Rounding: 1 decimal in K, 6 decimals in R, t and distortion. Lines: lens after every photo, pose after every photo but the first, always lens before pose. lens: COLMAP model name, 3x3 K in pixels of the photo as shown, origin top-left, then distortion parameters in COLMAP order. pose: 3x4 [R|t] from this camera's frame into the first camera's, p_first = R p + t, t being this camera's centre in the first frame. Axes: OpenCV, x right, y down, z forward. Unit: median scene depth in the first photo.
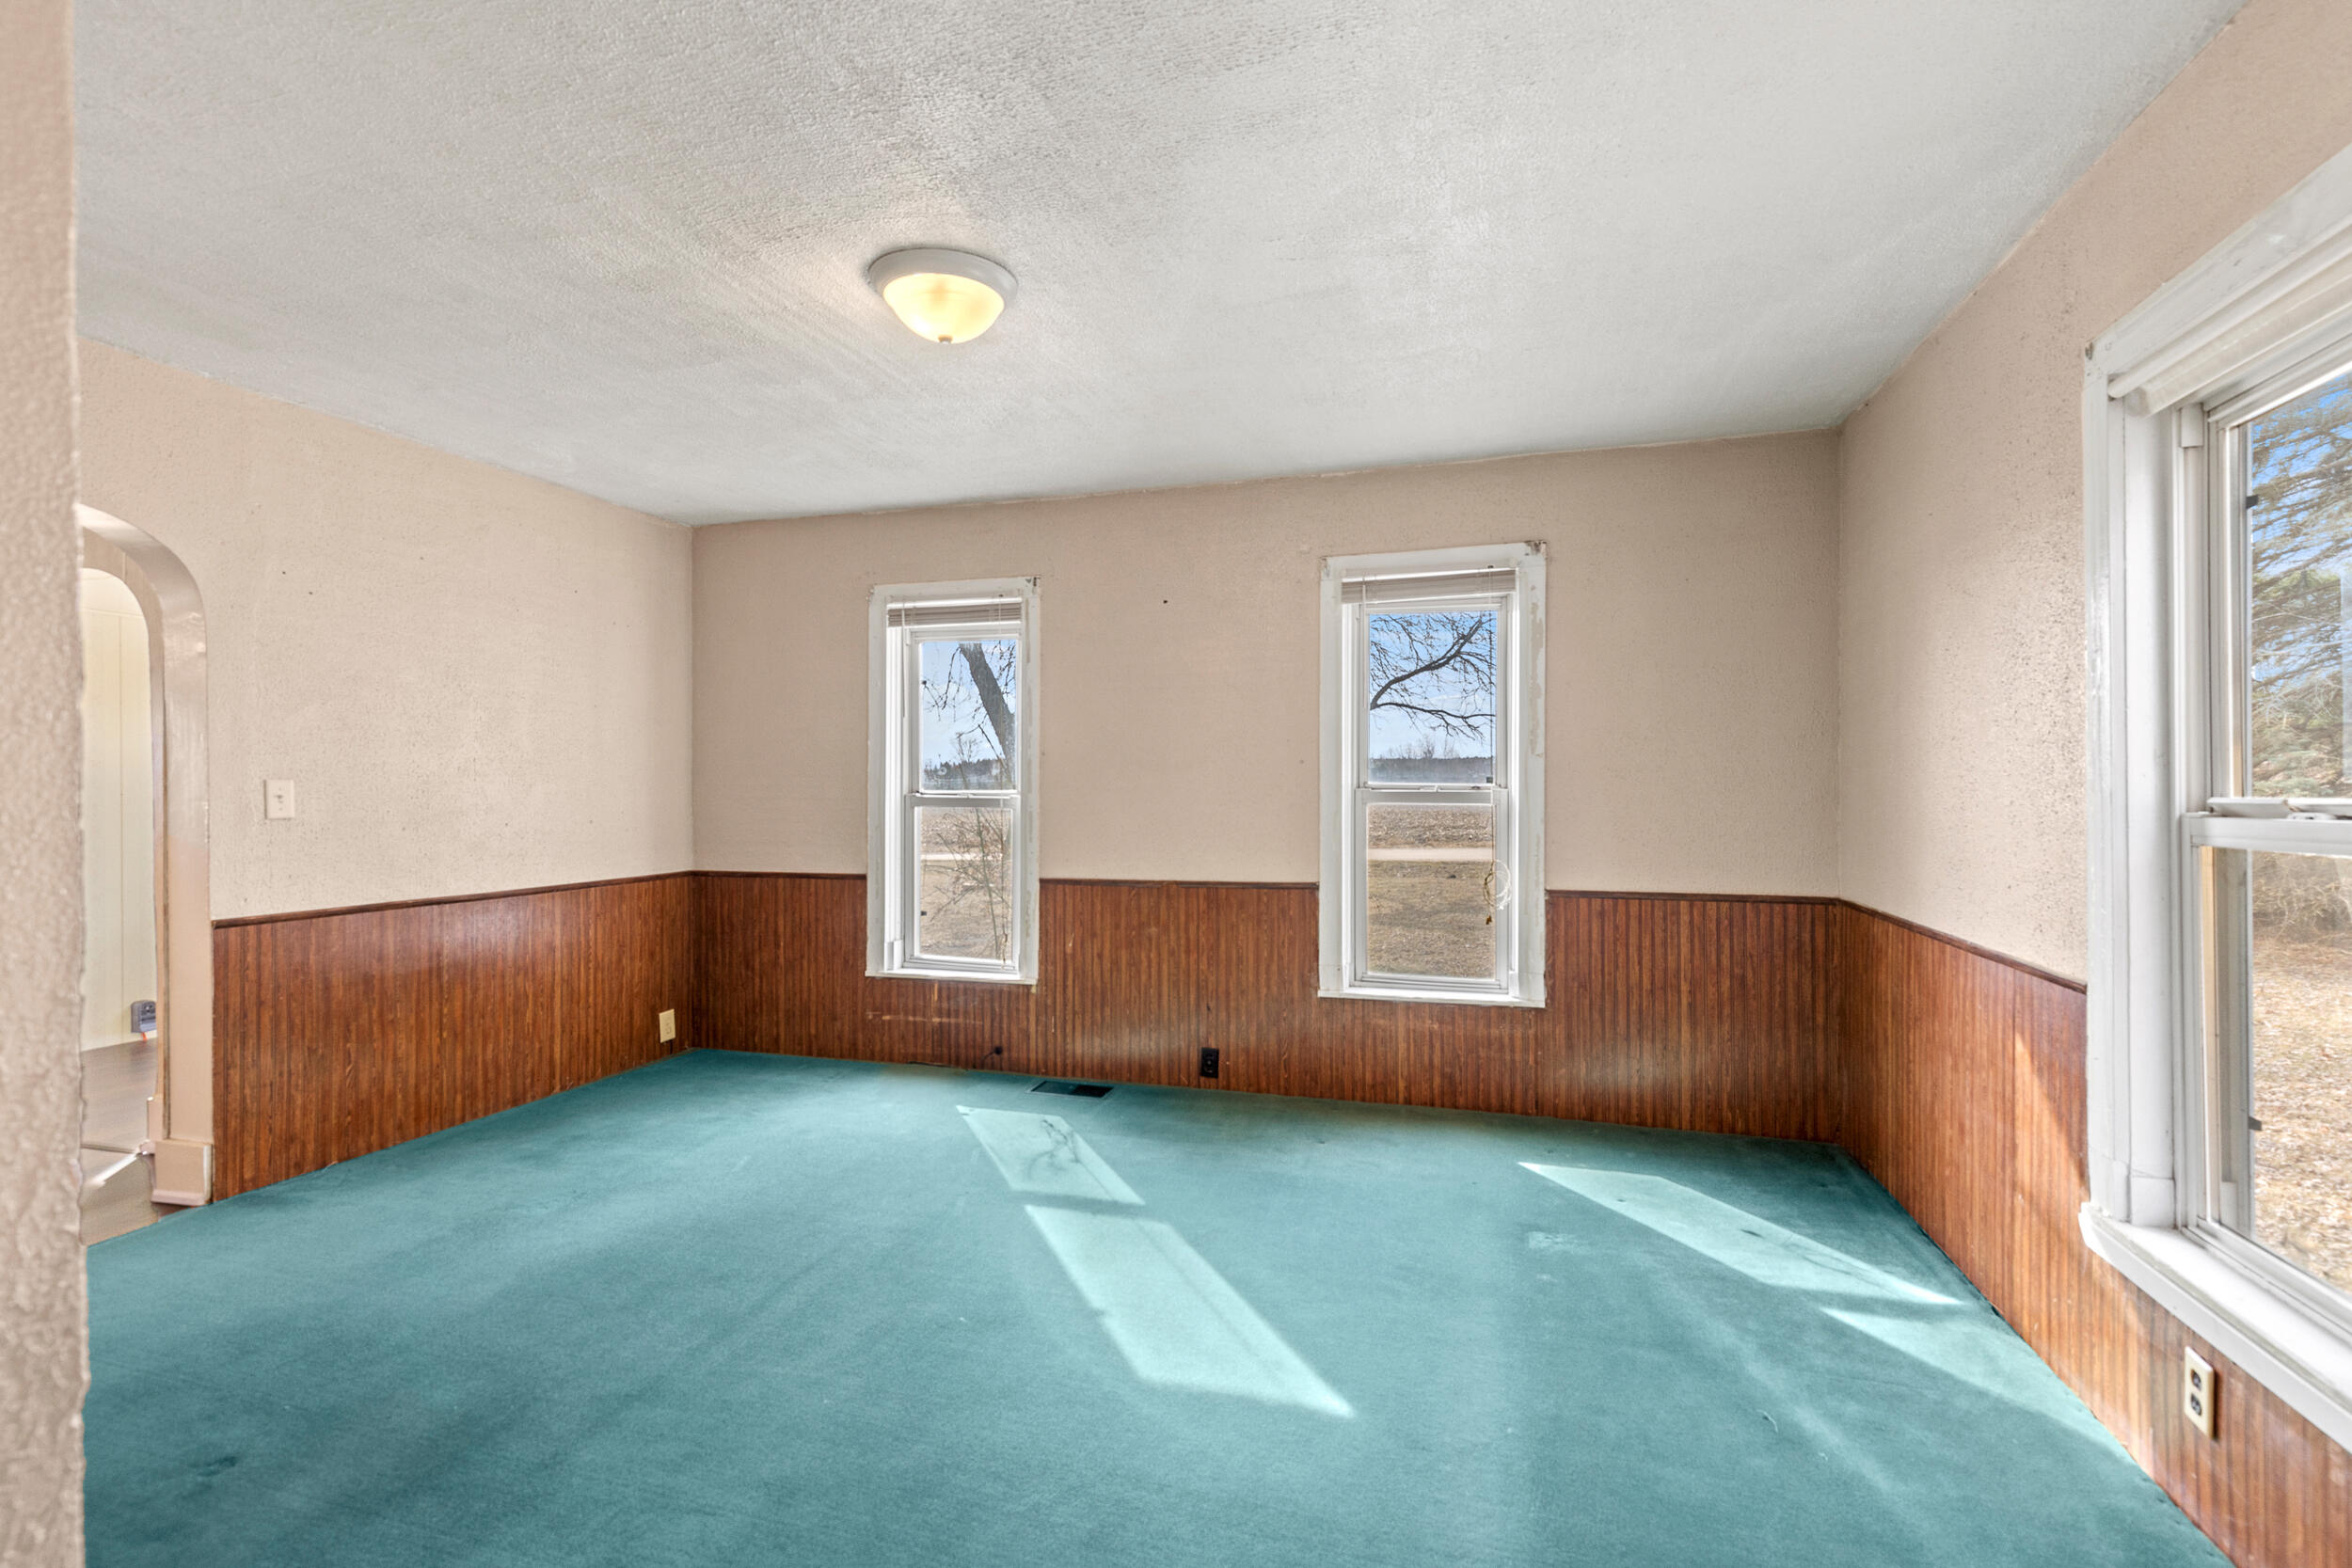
lens RADIAL K [[1078.2, 0, 1177.8], [0, 1078.2, 786.8], [0, 0, 1]] dist [0.010599, 0.000481]
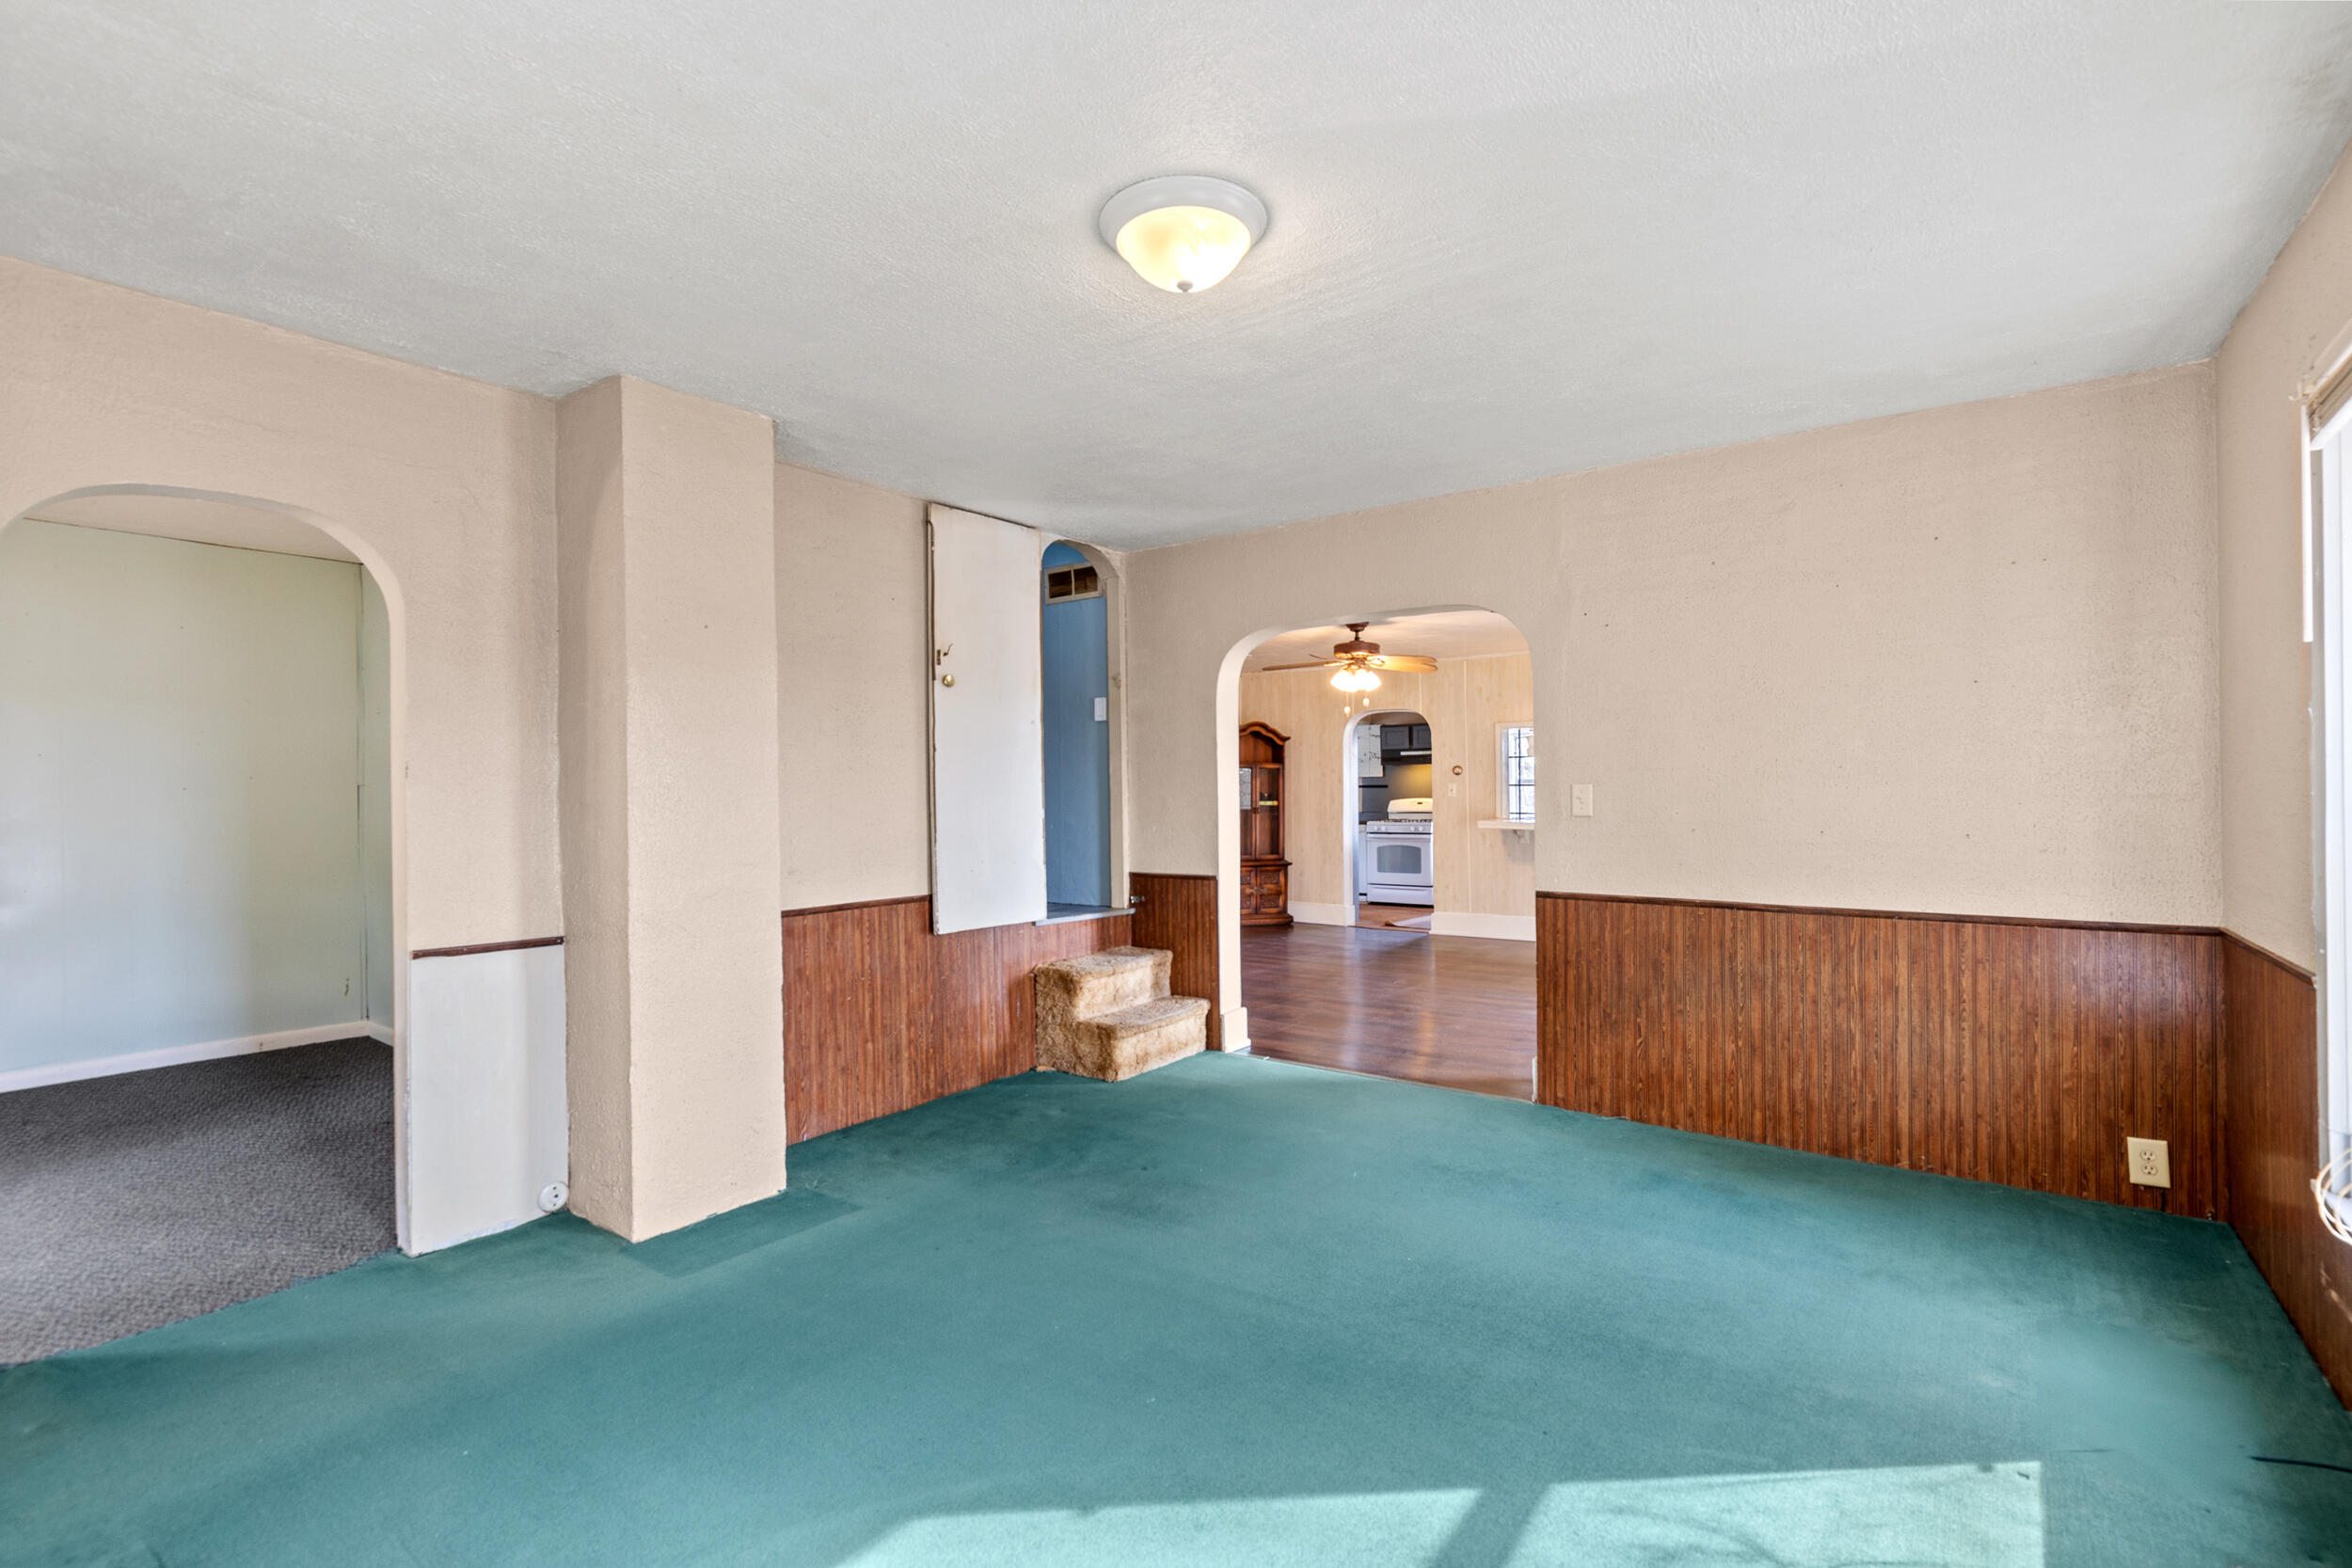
lens RADIAL K [[1078.2, 0, 1179.4], [0, 1078.2, 774.3], [0, 0, 1]] dist [0.010599, 0.000481]
pose [[-0.327427, 0.006334, -0.944855, 0.420731], [0.011420, 0.999931, 0.002745, -0.023037], [0.944808, -0.009892, -0.327477, 0.865866]]
